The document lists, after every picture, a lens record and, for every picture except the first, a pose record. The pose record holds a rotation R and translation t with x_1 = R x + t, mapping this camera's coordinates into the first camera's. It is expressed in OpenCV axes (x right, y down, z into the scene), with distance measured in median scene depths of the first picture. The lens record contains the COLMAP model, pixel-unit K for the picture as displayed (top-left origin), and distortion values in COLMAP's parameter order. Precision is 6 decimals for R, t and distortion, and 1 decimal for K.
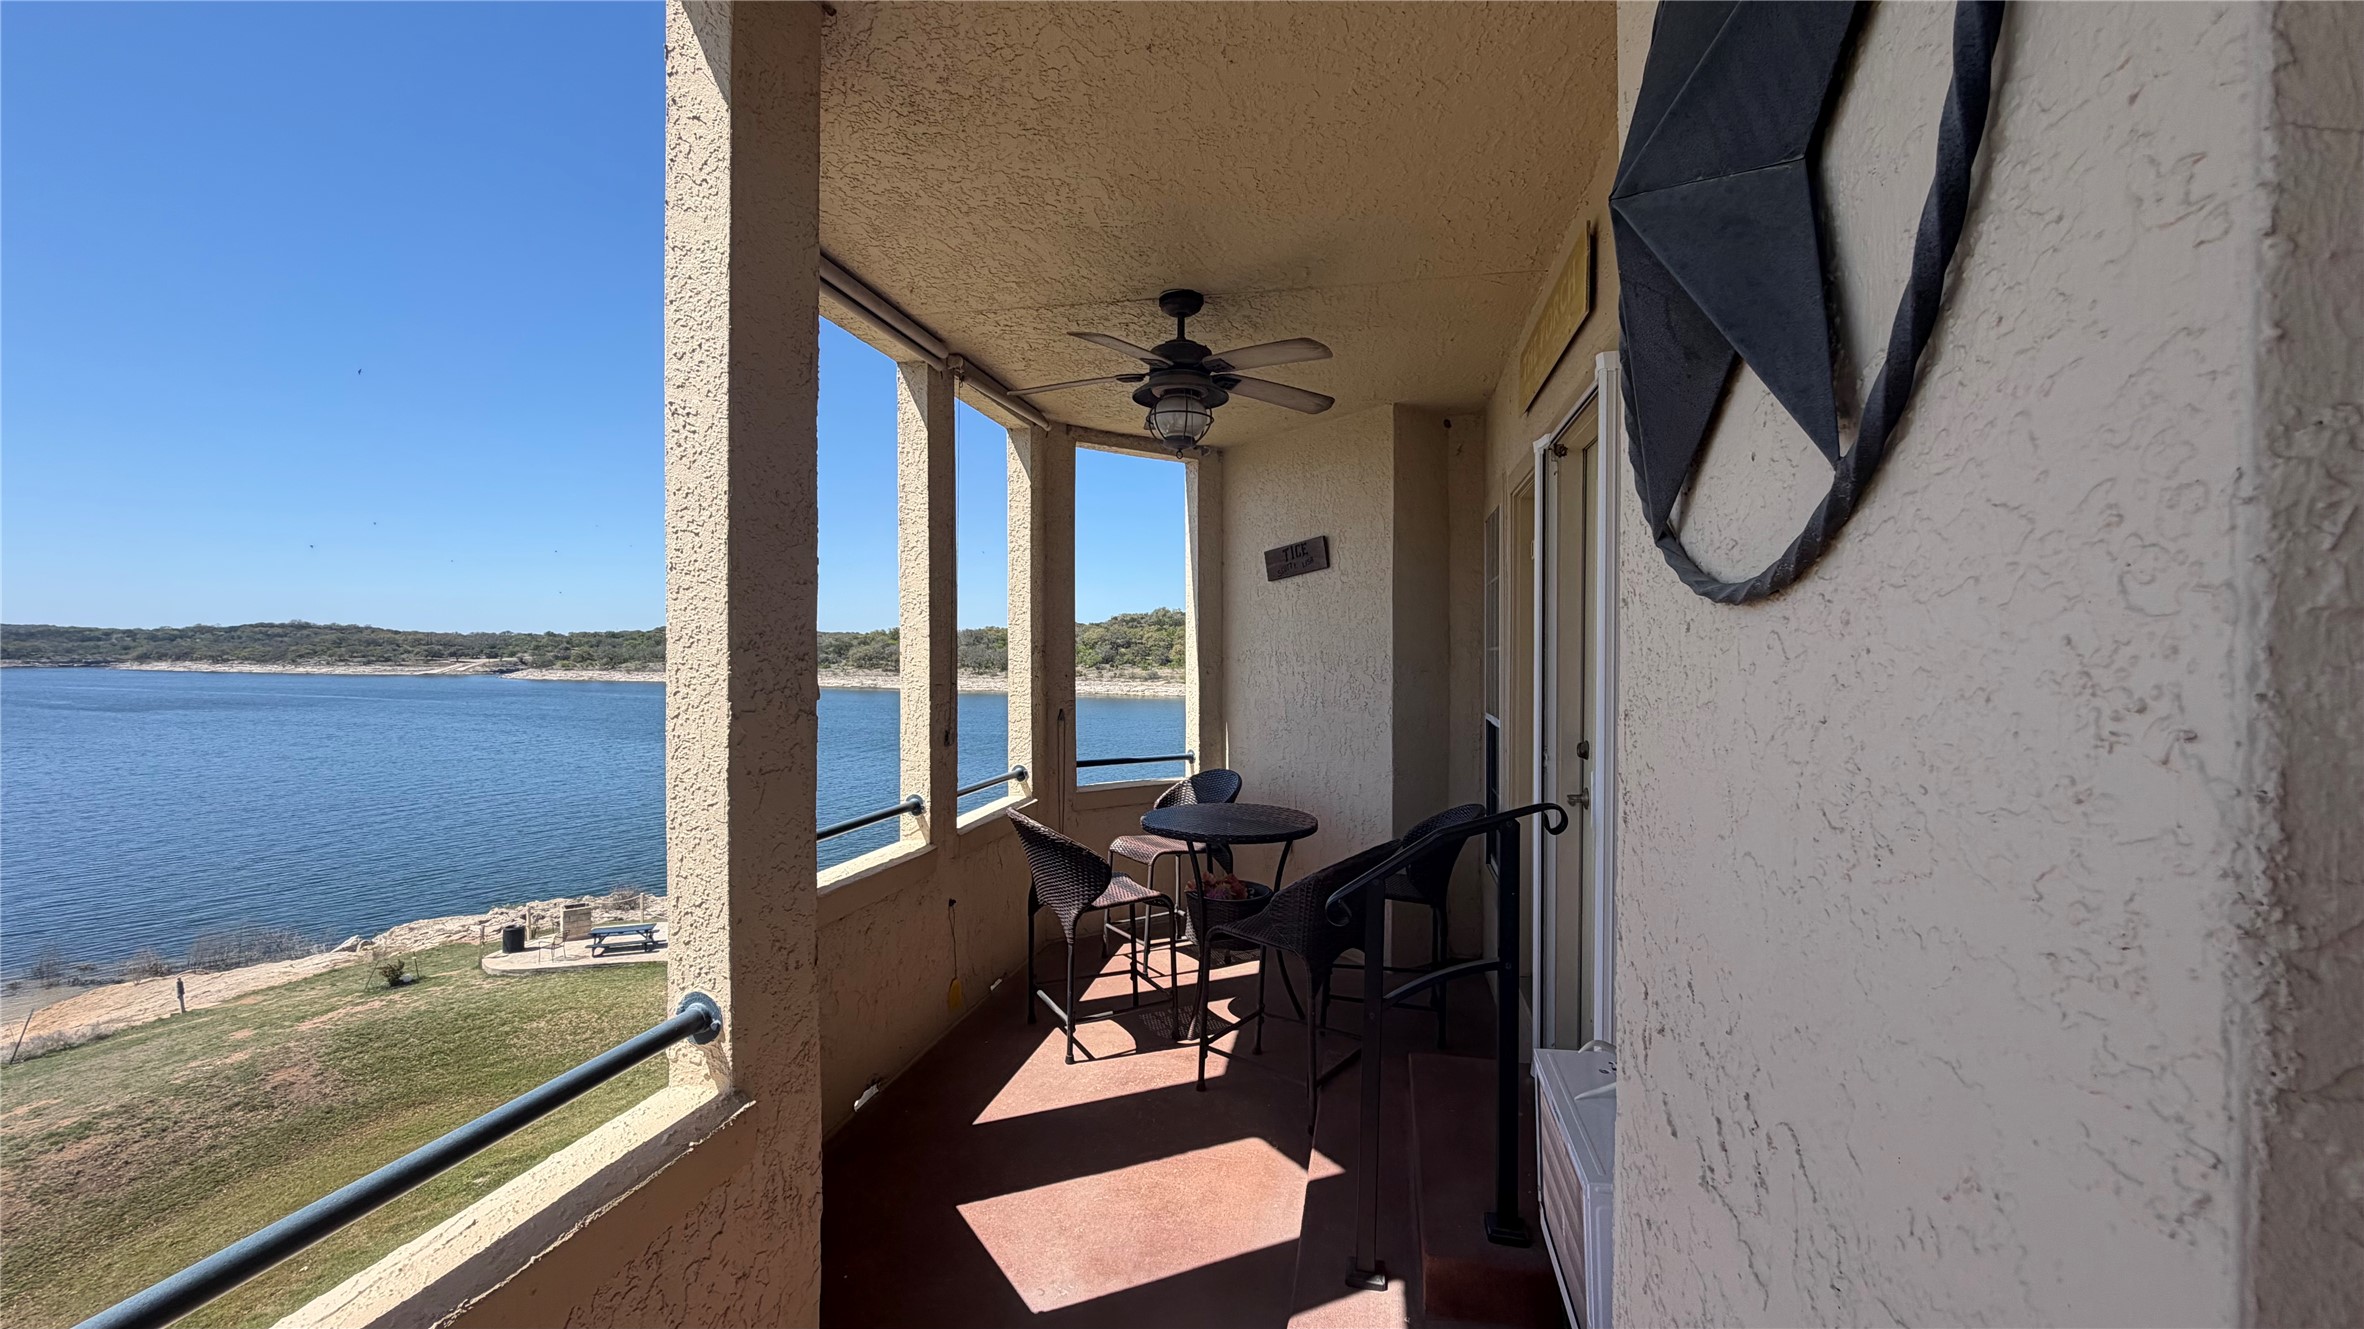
lens RADIAL K [[939.5, 0, 1175.3], [0, 939.5, 664.8], [0, 0, 1]] dist [-0.002225, 0.000542]
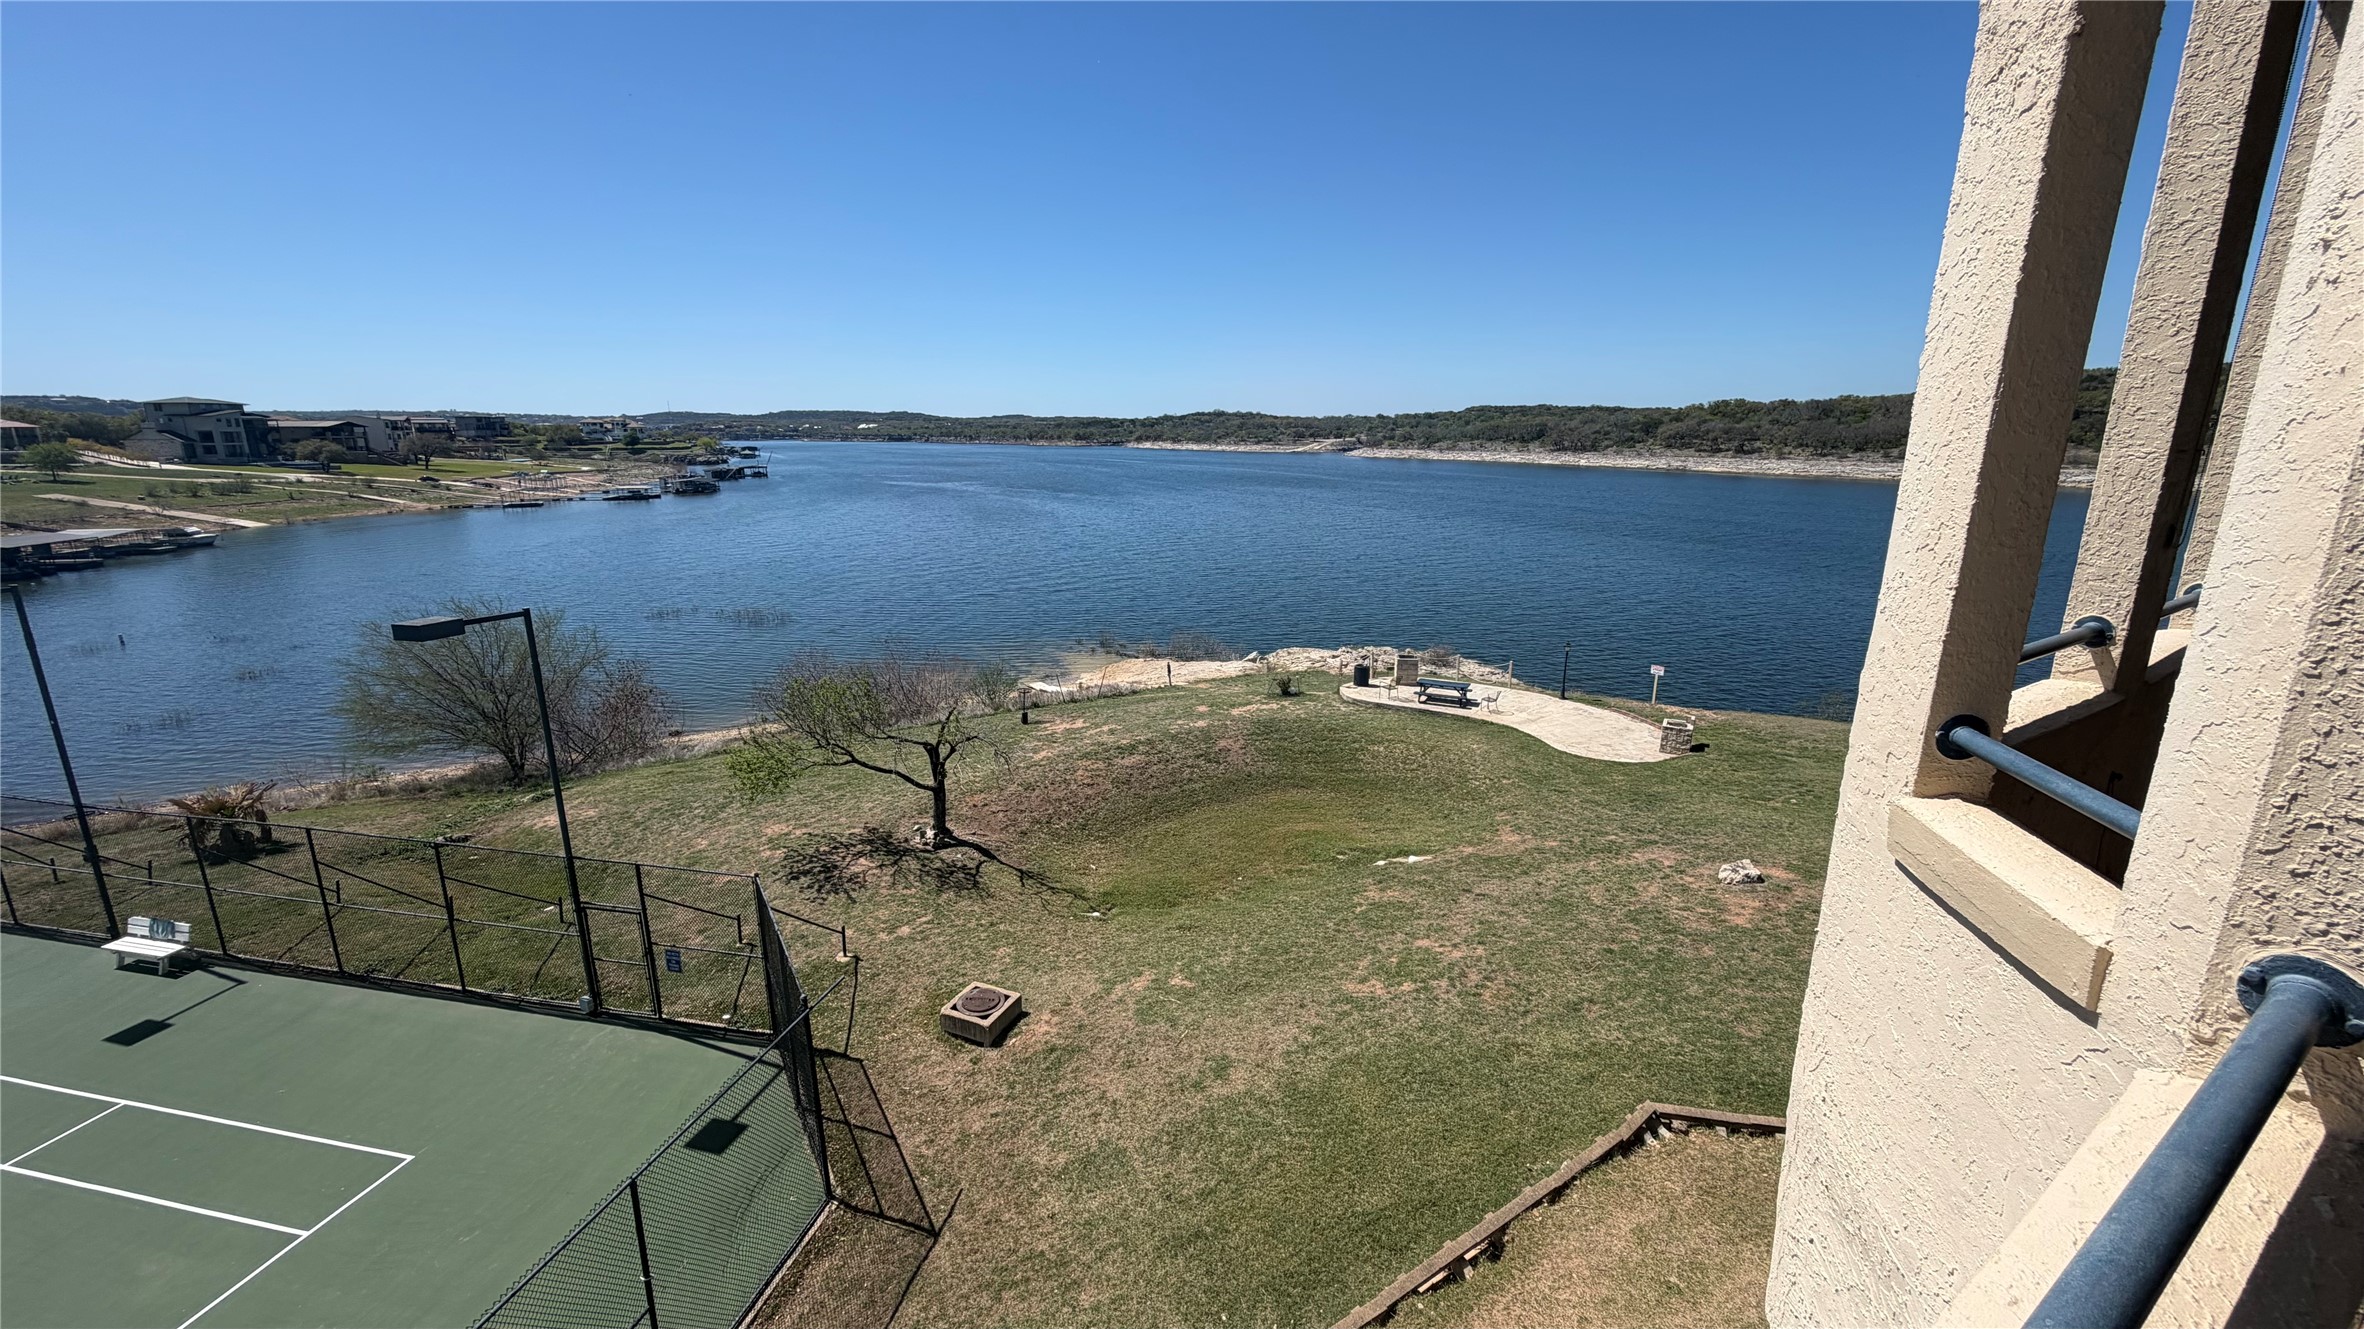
lens RADIAL K [[939.5, 0, 1175.3], [0, 939.5, 664.8], [0, 0, 1]] dist [-0.002225, 0.000542]
pose [[0.699615, 0.163519, -0.695558, -0.205140], [-0.000009, 0.973463, 0.228843, 0.013017], [0.714520, -0.160096, 0.681051, 0.044471]]
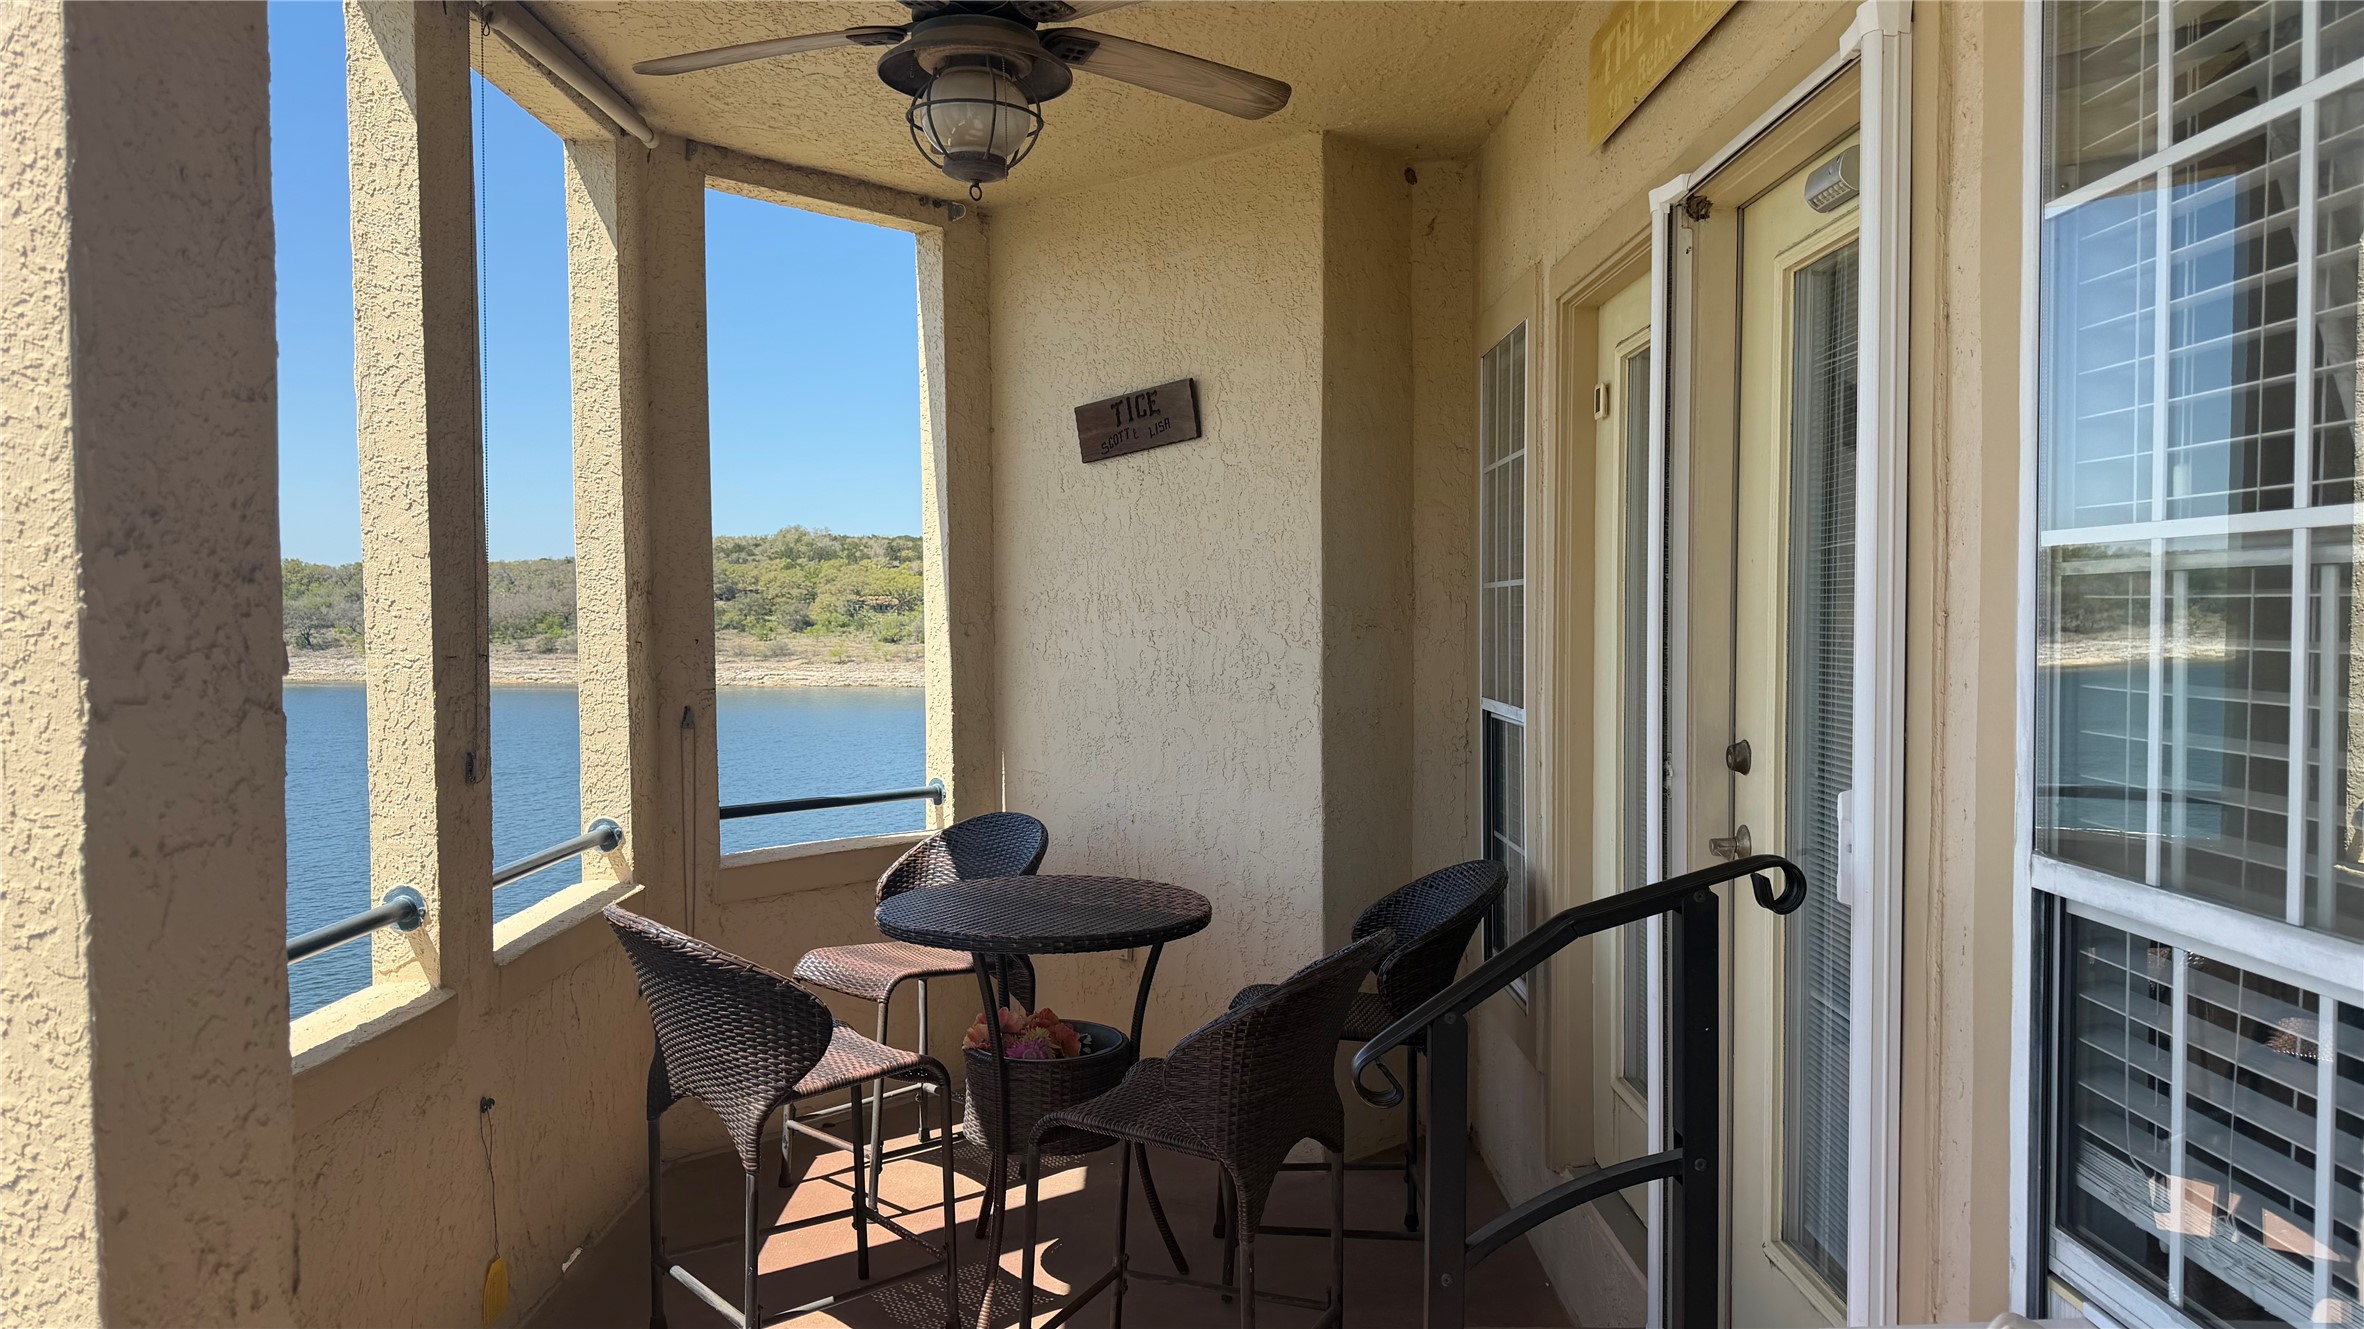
lens RADIAL K [[1661.5, 0, 1185.1], [0, 1661.5, 676.0], [0, 0, 1]] dist [0.072492, -0.084279]
pose [[0.977021, -0.013884, 0.212690, -0.052912], [0.007835, 0.999541, 0.029259, 0.006637], [-0.212999, -0.026920, 0.976682, 0.061260]]
